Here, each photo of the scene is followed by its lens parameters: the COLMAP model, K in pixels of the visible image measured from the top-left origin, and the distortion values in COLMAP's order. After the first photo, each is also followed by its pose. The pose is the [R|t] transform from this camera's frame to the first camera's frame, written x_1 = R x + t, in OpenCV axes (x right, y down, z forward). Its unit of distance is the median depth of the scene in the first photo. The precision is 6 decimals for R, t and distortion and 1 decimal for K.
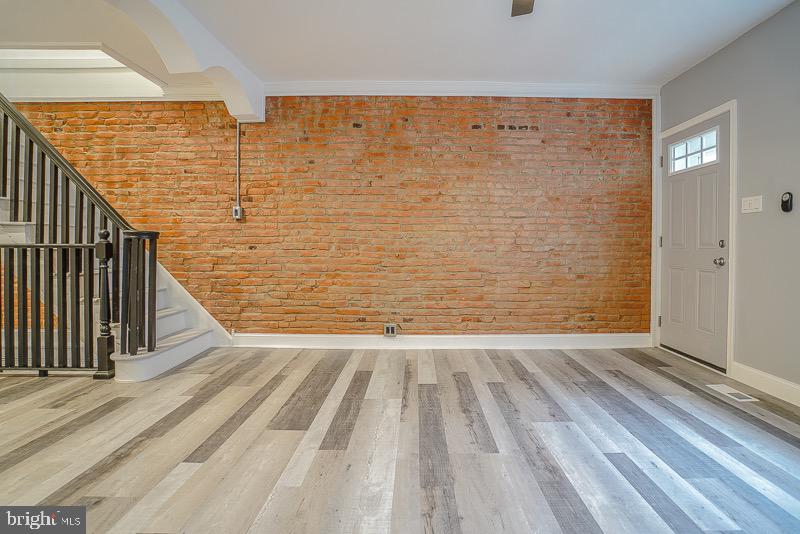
lens RADIAL K [[380.6, 0, 385.1], [0, 380.6, 248.6], [0, 0, 1]] dist [-0.066204, 0.031718]
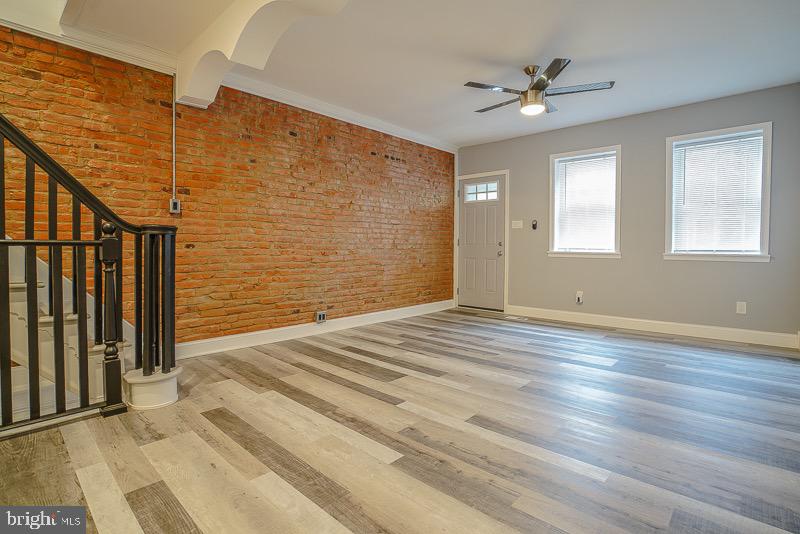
lens RADIAL K [[421.4, 0, 359.3], [0, 421.4, 254.4], [0, 0, 1]] dist [-0.024292, 0.001356]
pose [[0.696149, -0.013065, 0.717779, -0.840657], [0.003527, 0.999885, 0.014780, 0.003918], [-0.717889, -0.007758, 0.696115, 0.019112]]
